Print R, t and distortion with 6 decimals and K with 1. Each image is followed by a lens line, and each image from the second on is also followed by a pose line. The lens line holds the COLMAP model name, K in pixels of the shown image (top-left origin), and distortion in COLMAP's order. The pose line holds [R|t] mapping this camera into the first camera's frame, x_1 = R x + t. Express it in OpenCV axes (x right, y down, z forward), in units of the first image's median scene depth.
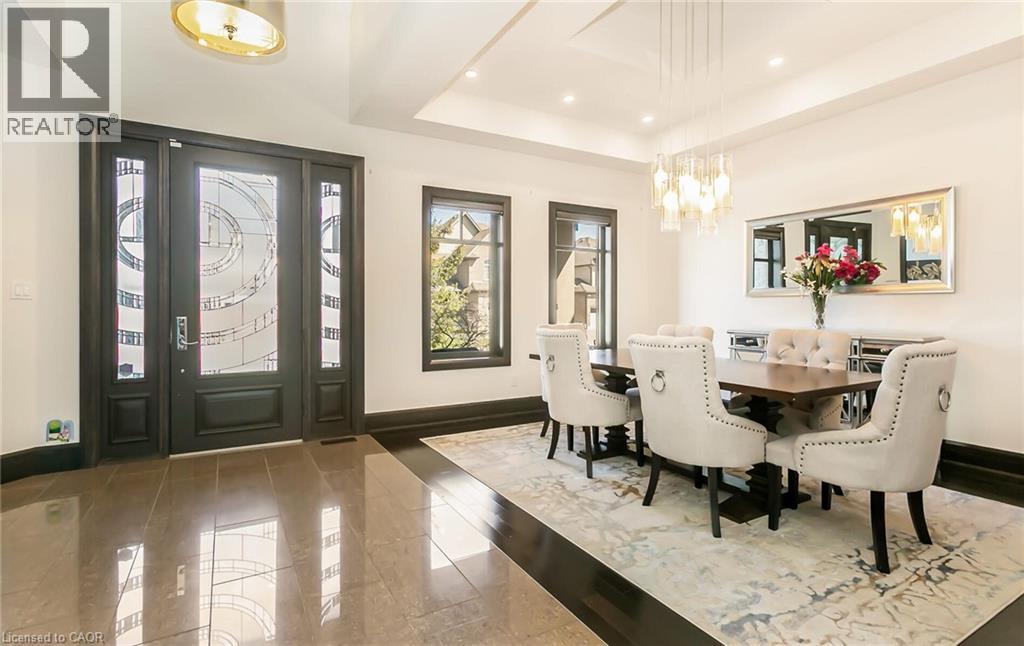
lens RADIAL K [[496.6, 0, 509.3], [0, 496.6, 312.1], [0, 0, 1]] dist [0.011643, 0.001310]
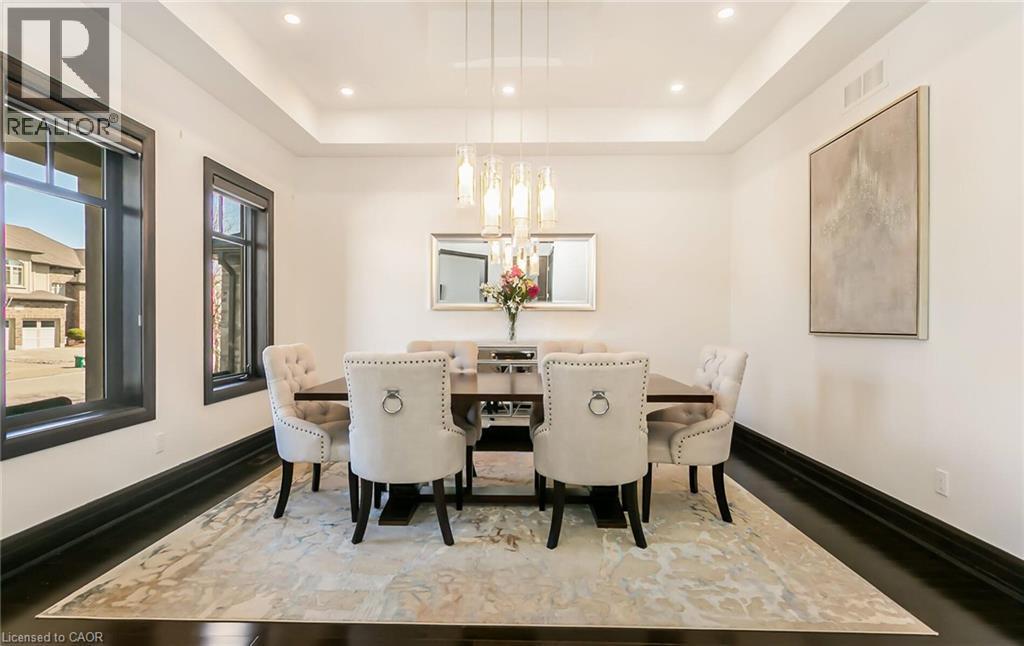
lens RADIAL K [[496.6, 0, 509.6], [0, 496.6, 328.1], [0, 0, 1]] dist [0.011643, 0.001310]
pose [[0.531800, -0.017010, 0.846699, -0.377009], [0.008176, 0.999855, 0.014952, -0.008823], [-0.846831, -0.001028, 0.531862, 0.450340]]
